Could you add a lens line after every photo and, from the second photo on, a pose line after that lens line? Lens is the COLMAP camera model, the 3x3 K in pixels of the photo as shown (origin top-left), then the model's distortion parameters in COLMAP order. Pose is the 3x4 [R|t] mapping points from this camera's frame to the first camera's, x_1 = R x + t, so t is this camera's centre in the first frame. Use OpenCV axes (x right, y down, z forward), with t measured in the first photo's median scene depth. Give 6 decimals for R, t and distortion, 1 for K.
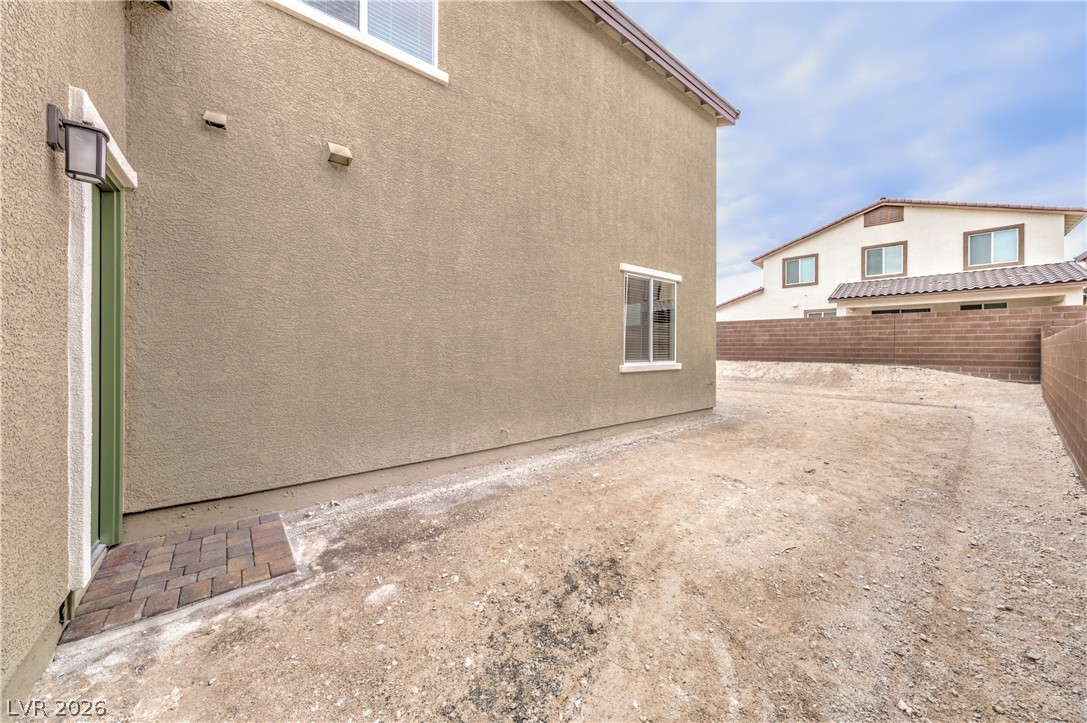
lens RADIAL K [[385.2, 0, 548.9], [0, 385.2, 349.6], [0, 0, 1]] dist [-0.001375, -0.000124]
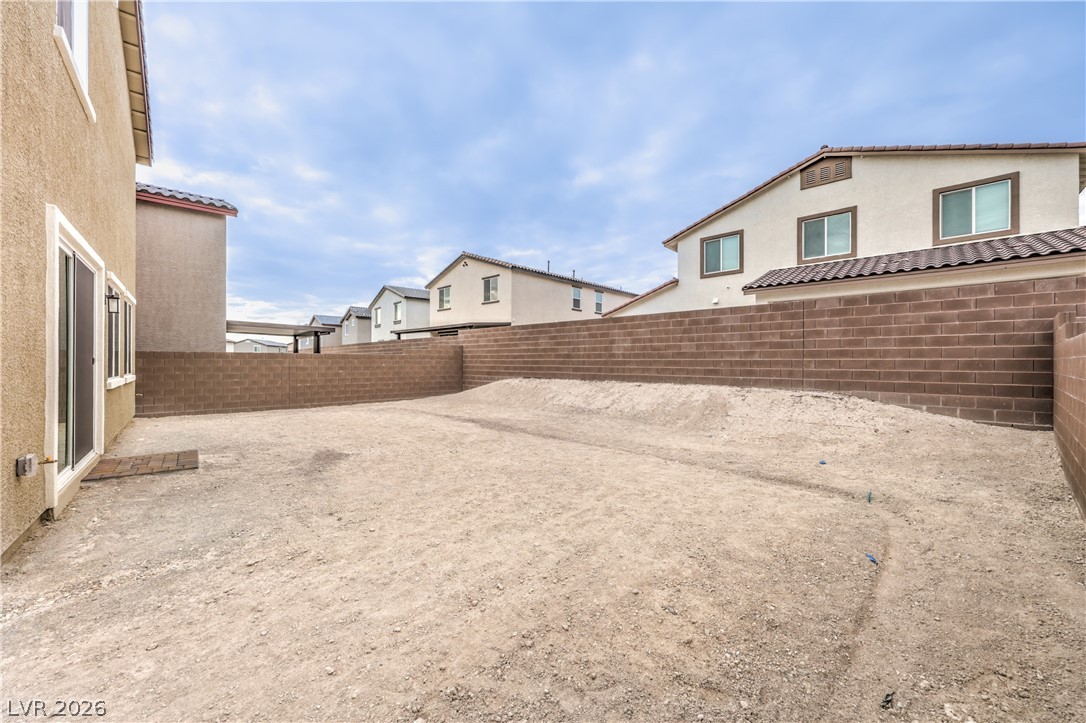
lens RADIAL K [[409.5, 0, 543.9], [0, 409.5, 361.6], [0, 0, 1]] dist [-0.000708, 0.000071]
pose [[0.999483, -0.001499, 0.032125, 0.412563], [0.001572, 0.999996, -0.002259, -0.001433], [-0.032121, 0.002309, 0.999481, 0.336769]]
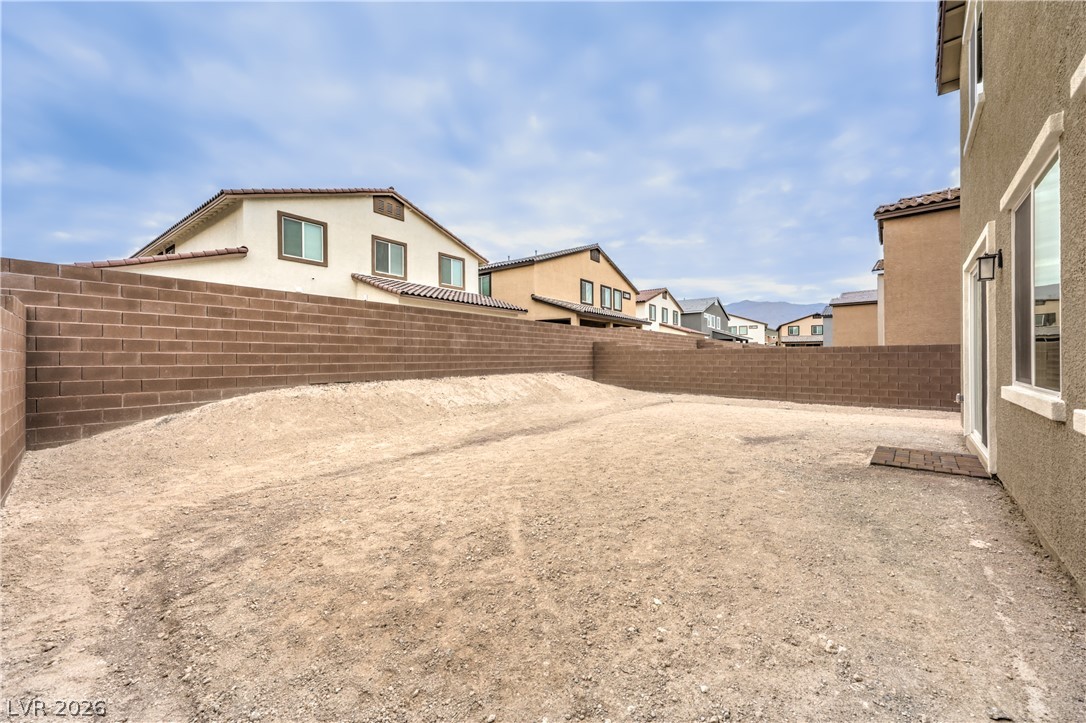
lens RADIAL K [[409.5, 0, 544.4], [0, 409.5, 357.6], [0, 0, 1]] dist [-0.000708, 0.000071]
pose [[-0.155154, 0.000150, 0.987890, -0.143959], [0.007813, 0.999969, 0.001076, -0.001157], [-0.987859, 0.007886, -0.155150, 0.992722]]
